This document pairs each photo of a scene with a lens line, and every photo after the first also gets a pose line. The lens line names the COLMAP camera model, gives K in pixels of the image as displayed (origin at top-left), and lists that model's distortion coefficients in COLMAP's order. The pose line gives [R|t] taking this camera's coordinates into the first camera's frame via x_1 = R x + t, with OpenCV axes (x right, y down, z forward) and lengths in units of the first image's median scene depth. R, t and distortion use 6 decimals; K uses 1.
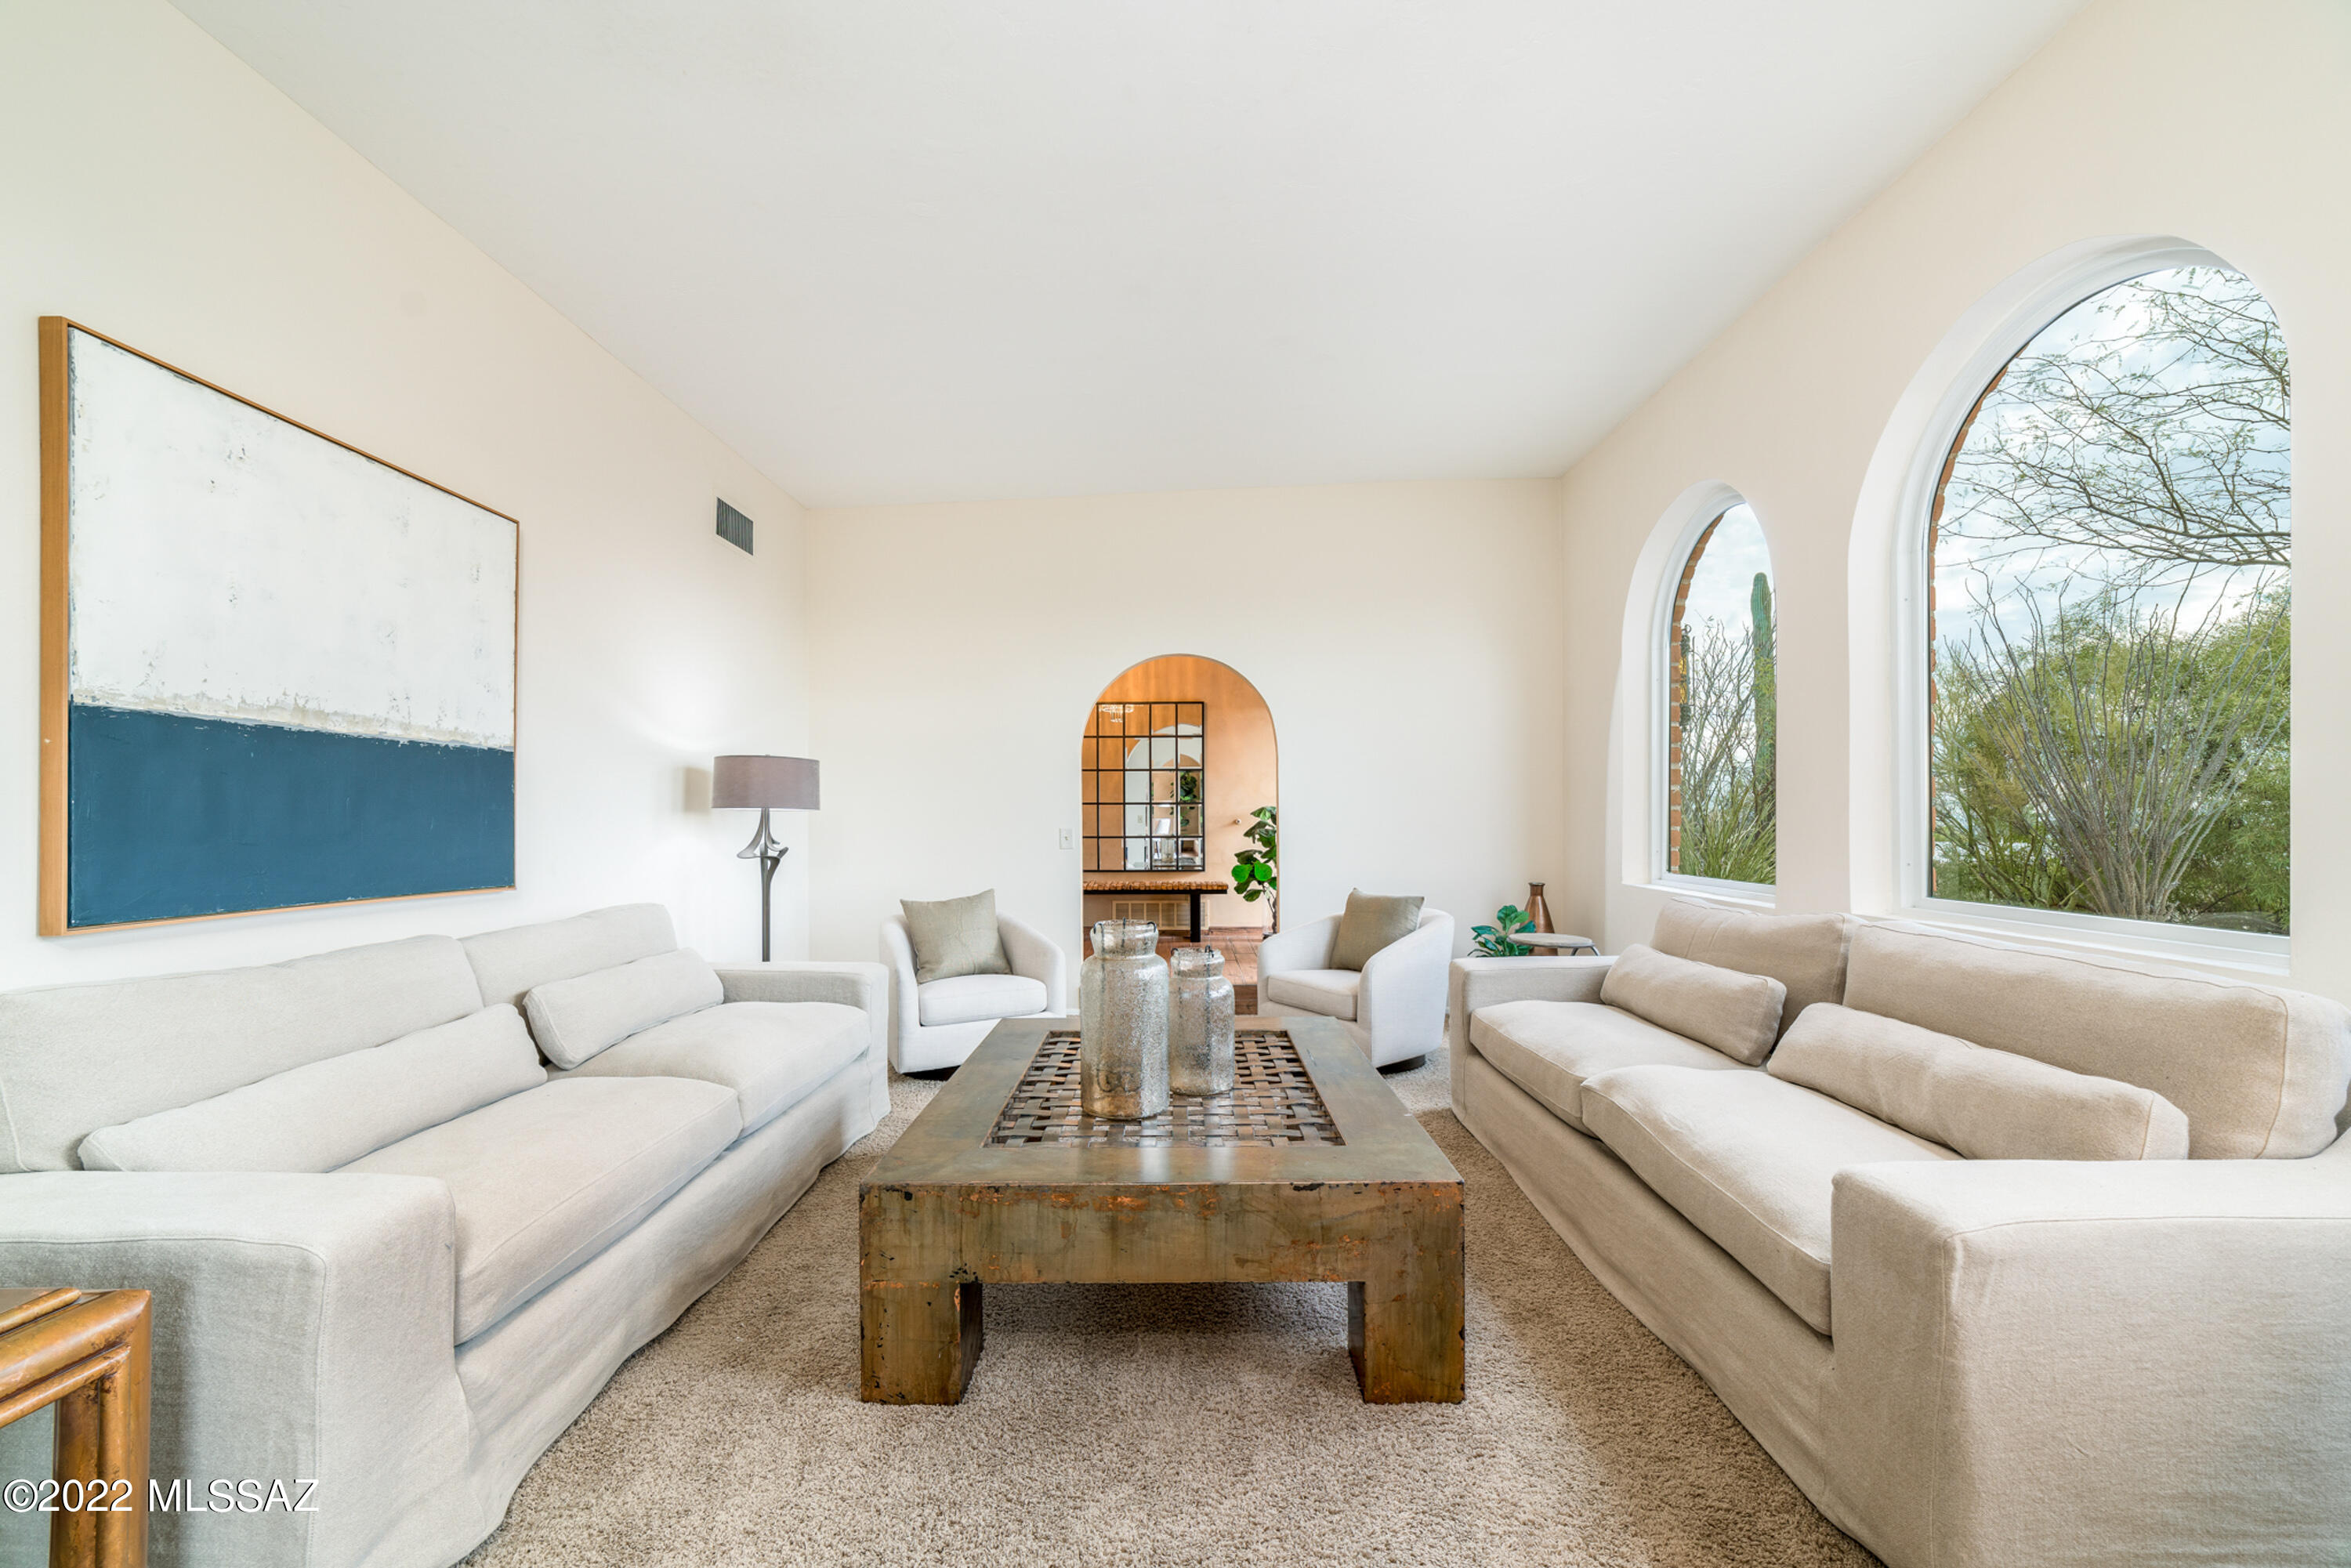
lens RADIAL K [[912.7, 0, 1163.8], [0, 912.7, 799.8], [0, 0, 1]] dist [-0.015415, 0.004598]
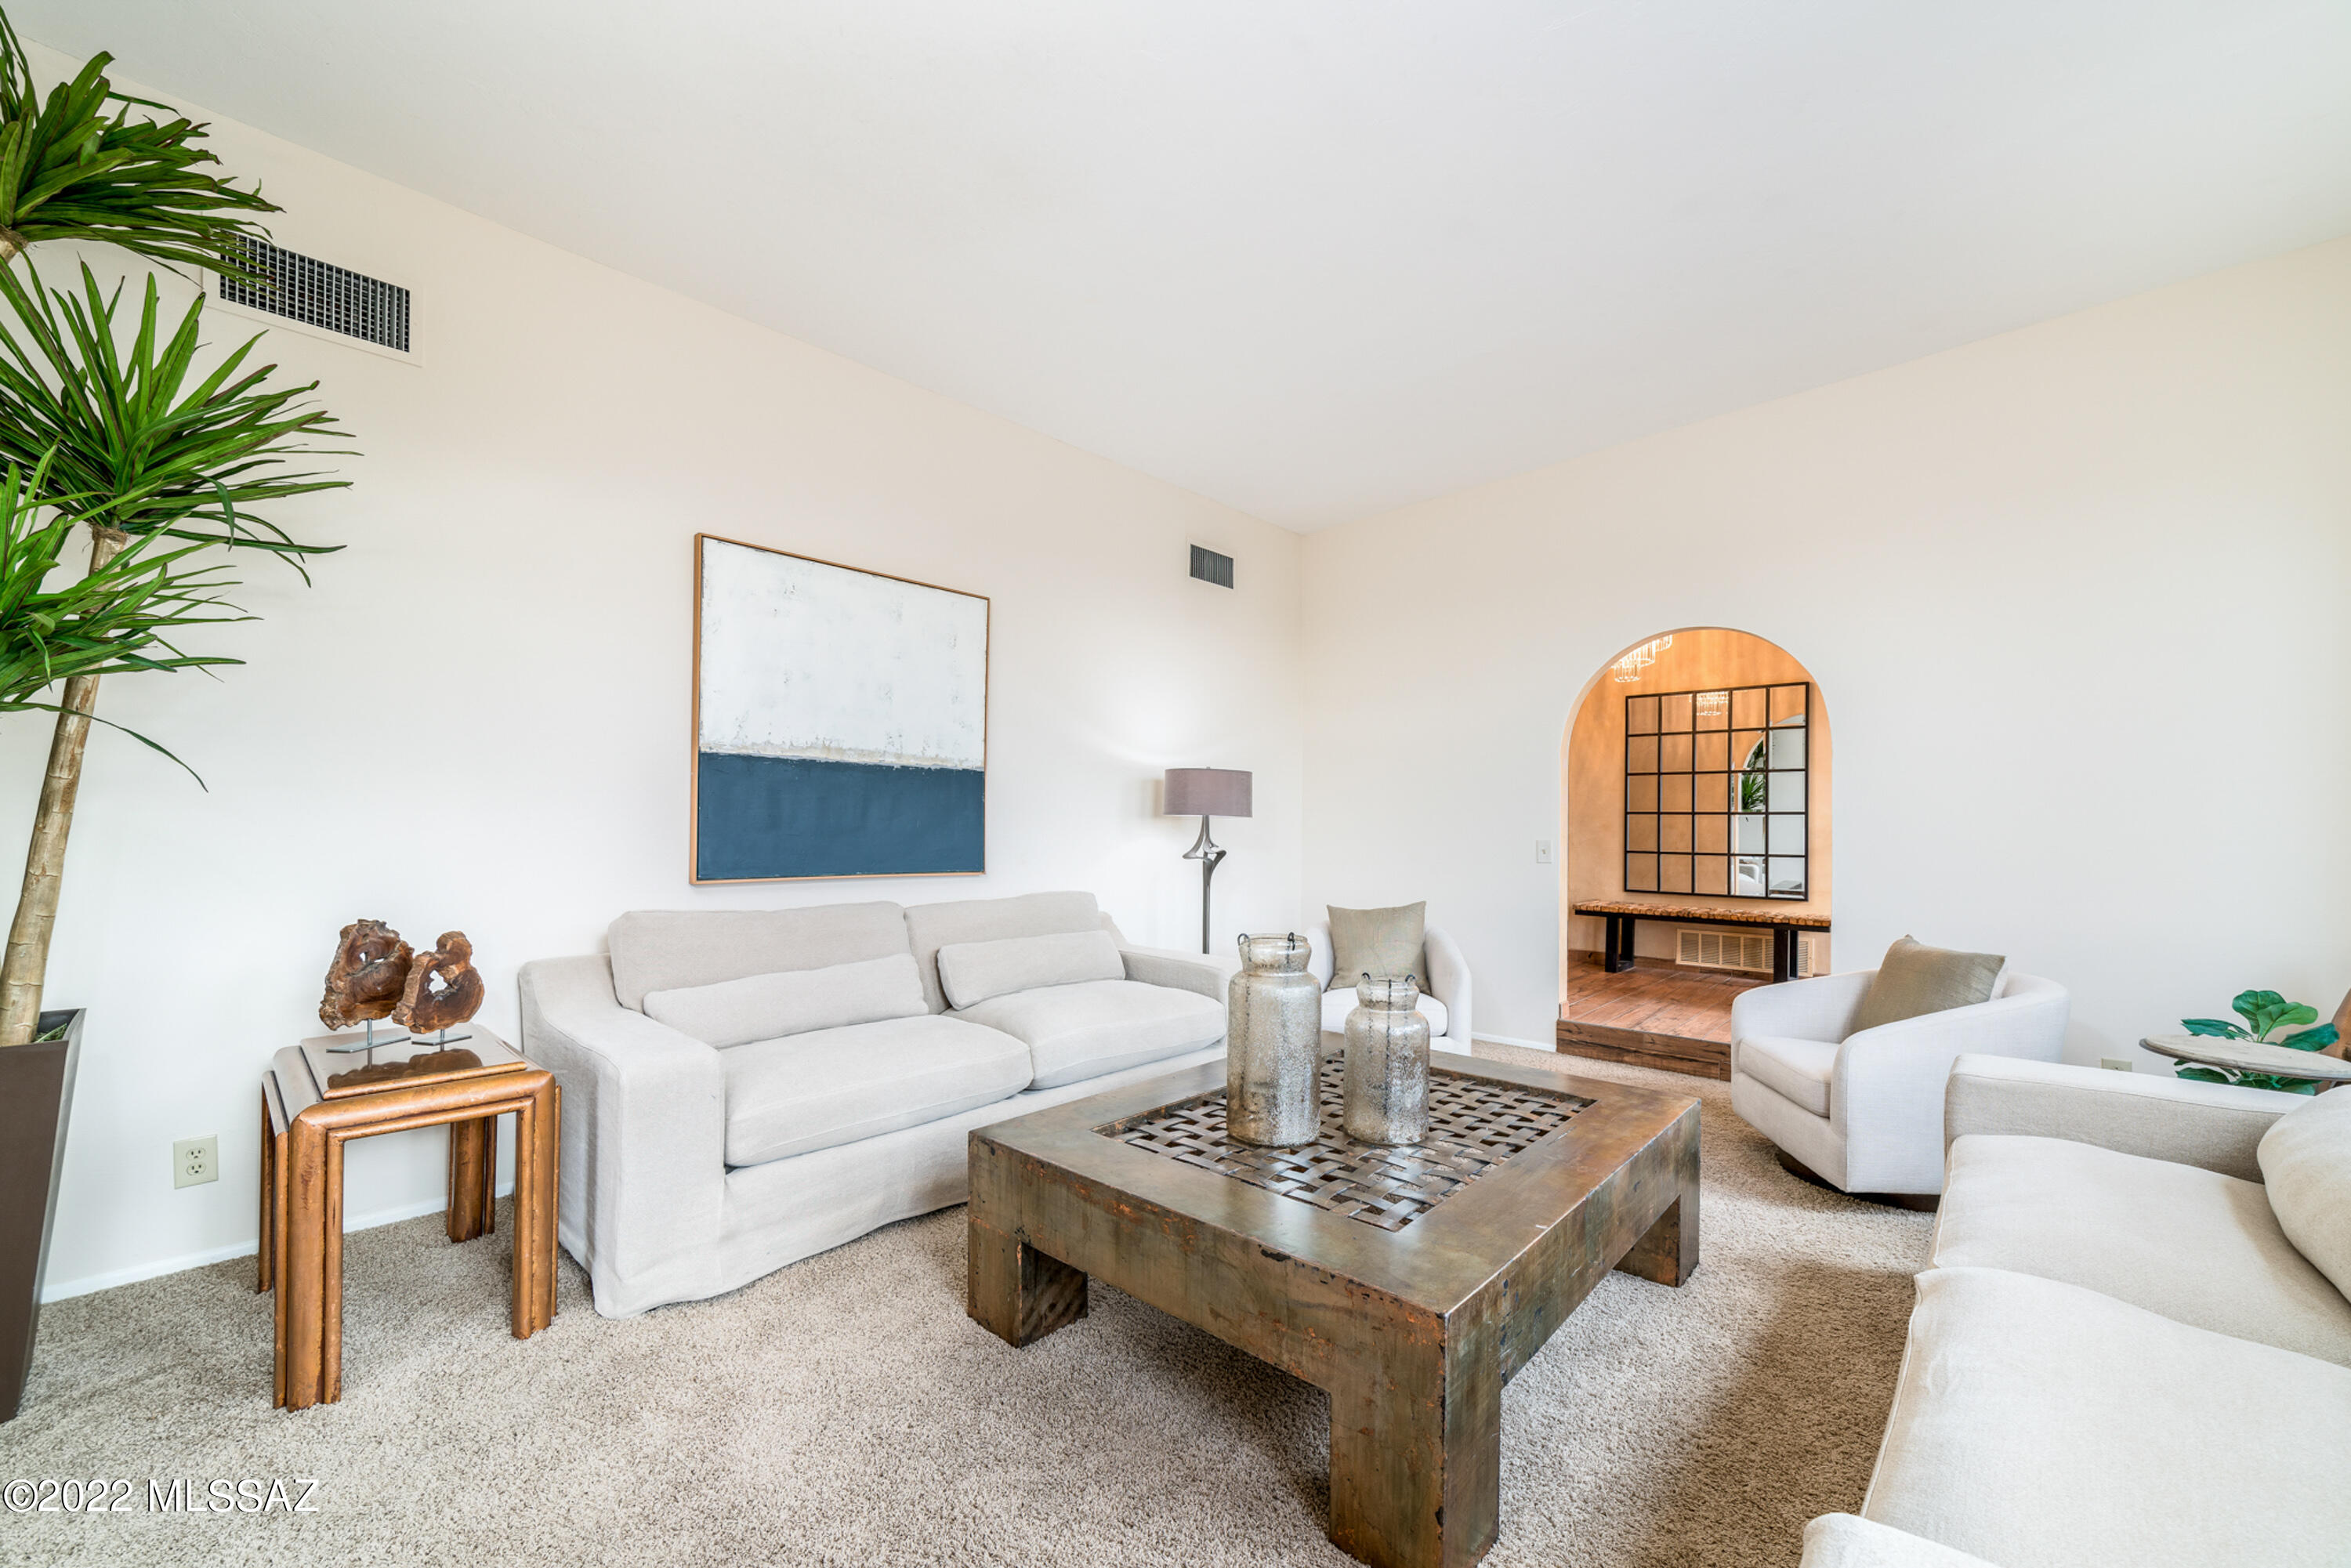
lens RADIAL K [[912.7, 0, 1155.9], [0, 912.7, 814.9], [0, 0, 1]] dist [-0.015415, 0.004598]
pose [[0.745636, 0.004360, -0.666339, 0.461608], [-0.000414, 0.999981, 0.006080, 0.003795], [0.666354, -0.004257, 0.745624, 0.206407]]
